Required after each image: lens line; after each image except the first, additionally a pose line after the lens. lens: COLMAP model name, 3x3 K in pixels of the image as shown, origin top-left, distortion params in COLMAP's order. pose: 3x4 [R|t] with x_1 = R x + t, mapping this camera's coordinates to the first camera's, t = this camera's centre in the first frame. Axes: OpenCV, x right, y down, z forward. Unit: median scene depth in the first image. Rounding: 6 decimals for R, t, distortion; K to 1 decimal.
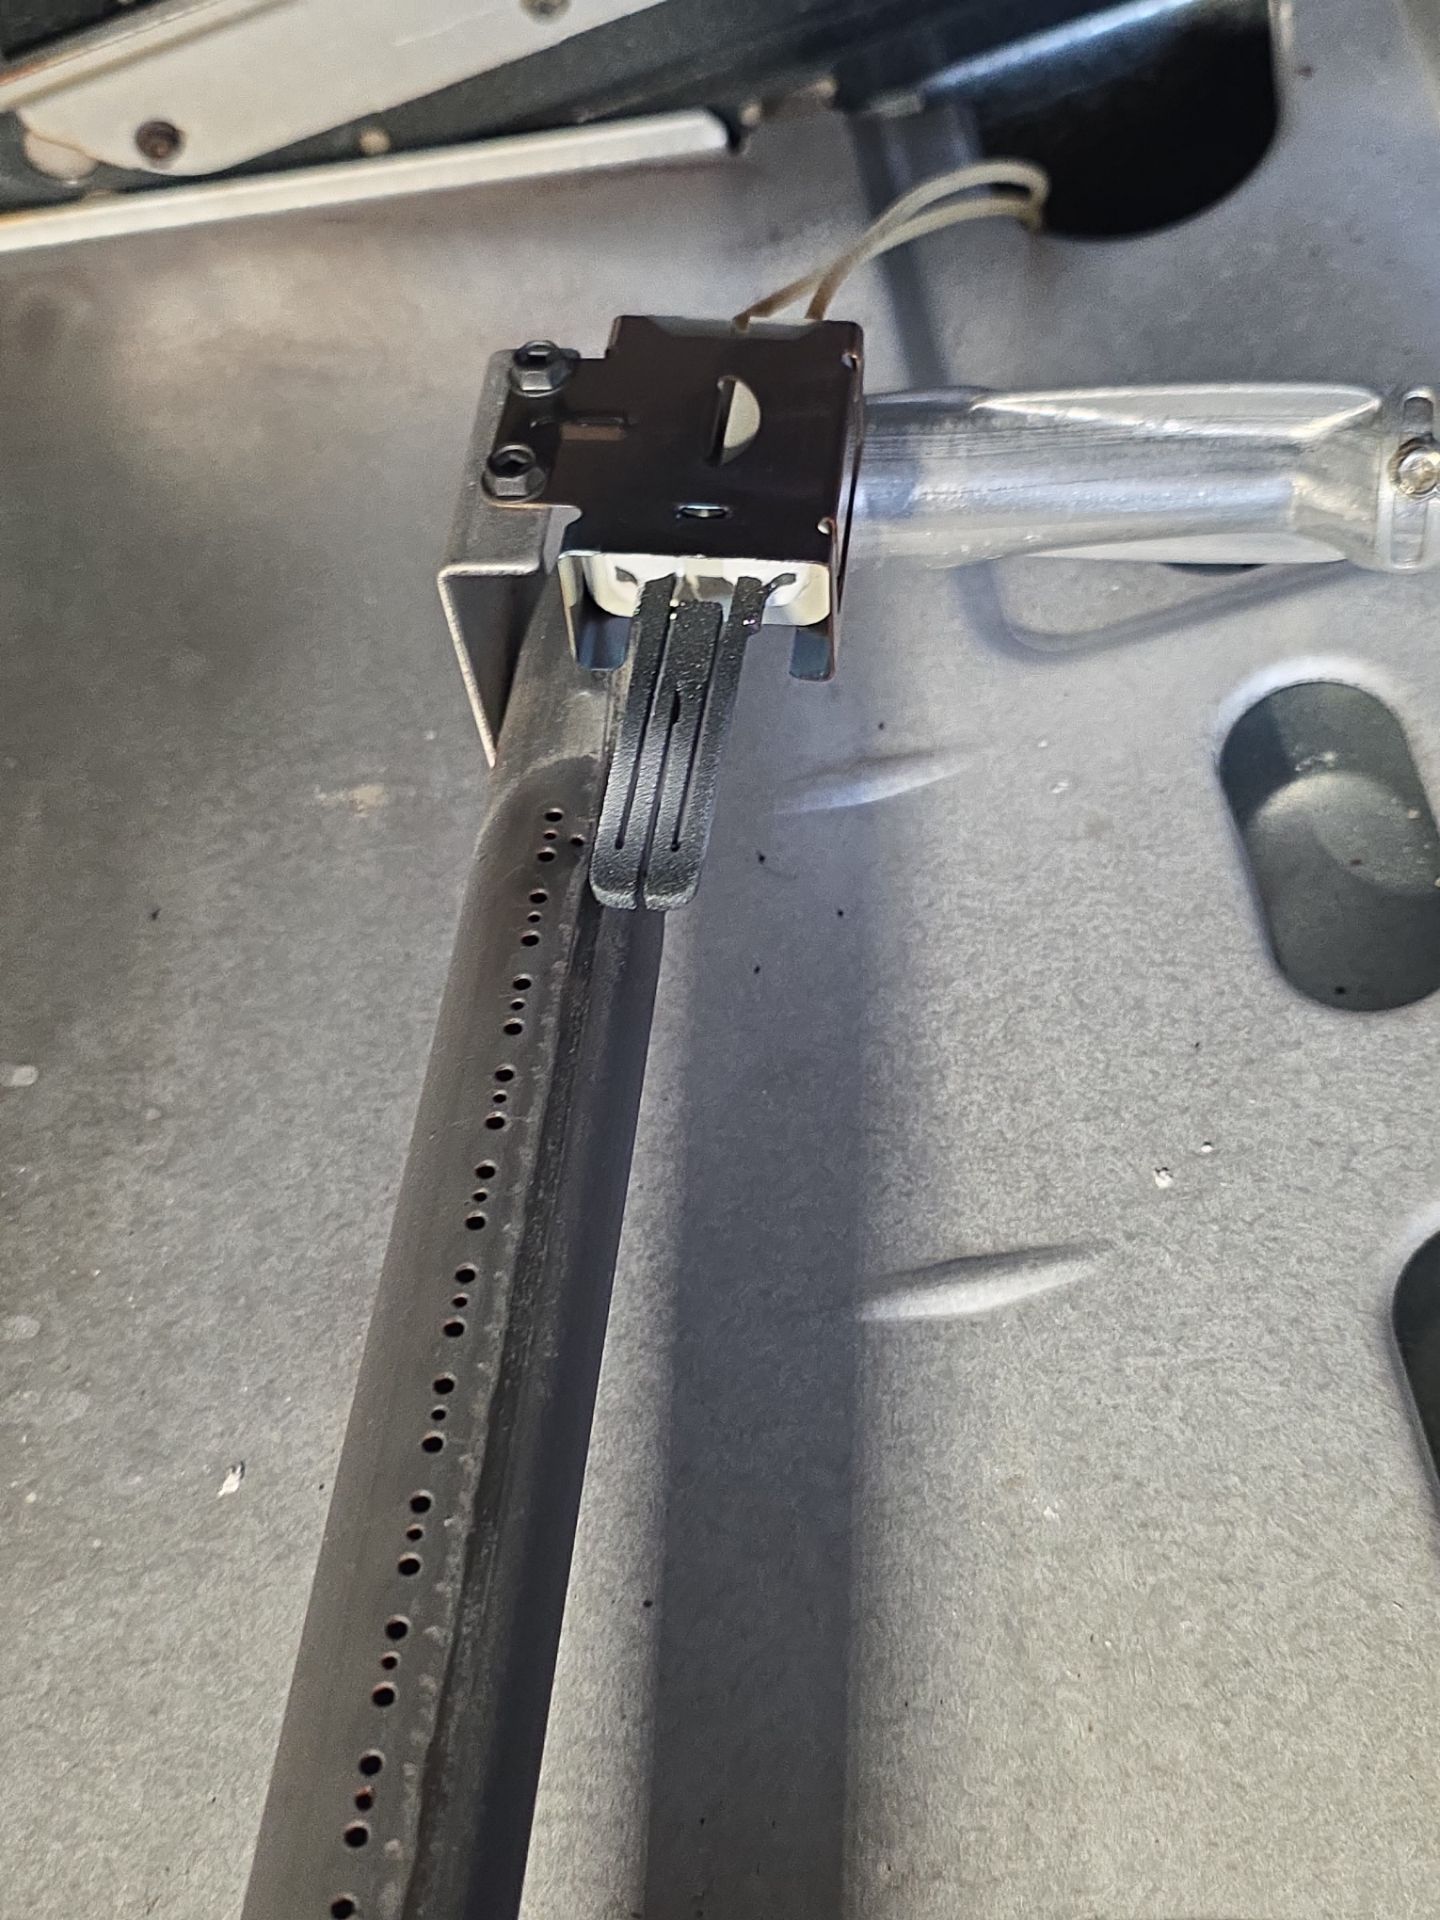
lens RADIAL K [[2230.9, 0, 713.2], [0, 2230.9, 959.5], [0, 0, 1]] dist [0.010286, -0.014572]
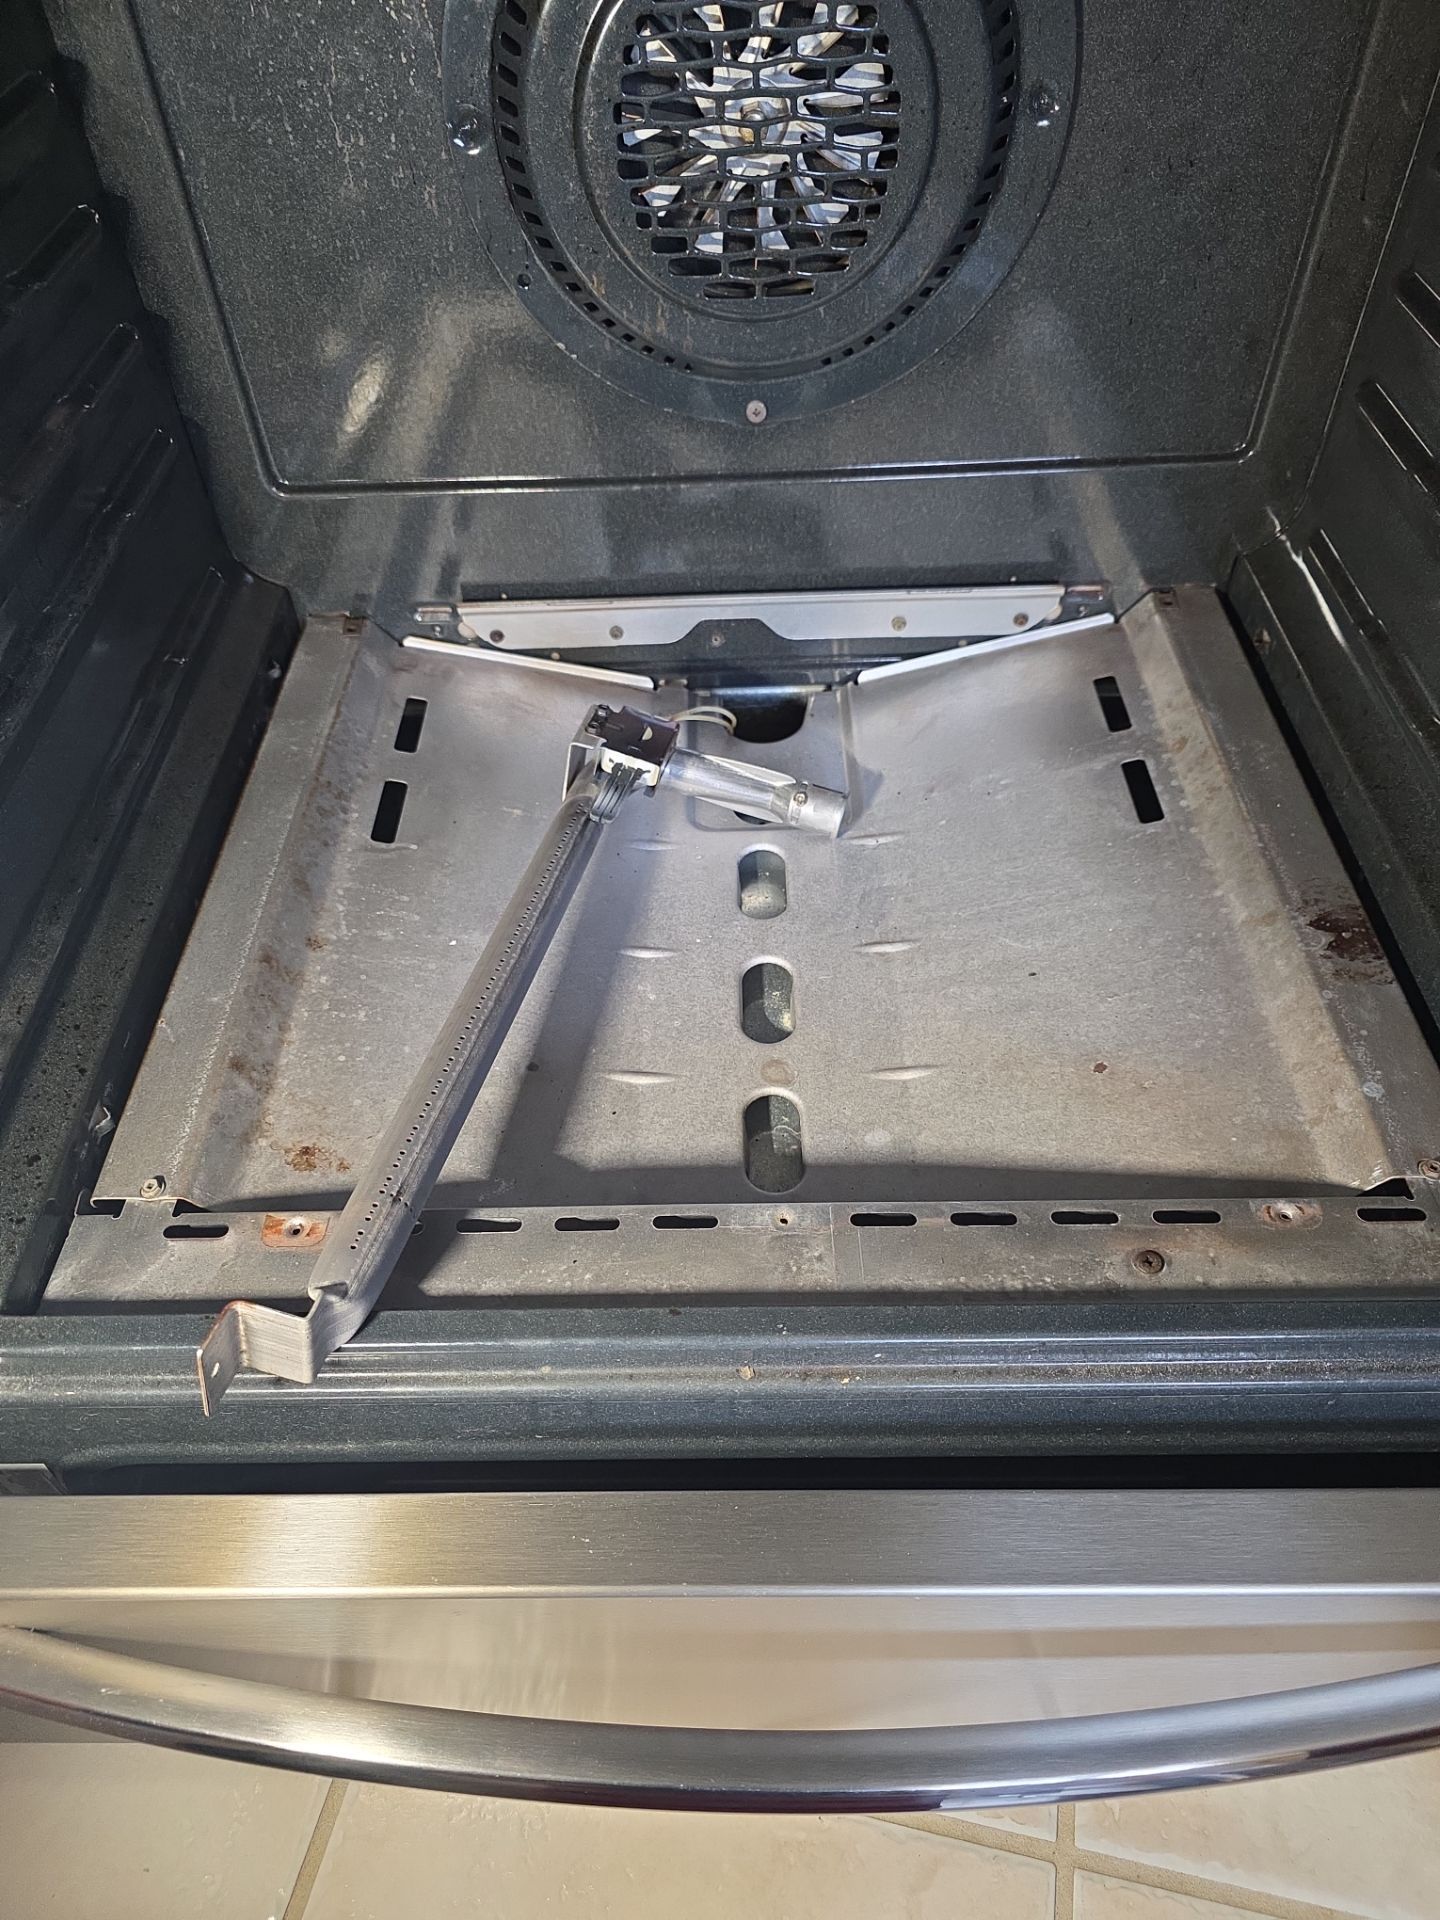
lens RADIAL K [[1206.8, 0, 711.5], [0, 1206.8, 957.1], [0, 0, 1]] dist [-0.002876, -0.004952]
pose [[0.953266, 0.274770, 0.125640, -0.038191], [-0.247079, 0.948294, -0.199223, 0.519348], [-0.173884, 0.158870, 0.971867, -1.045455]]
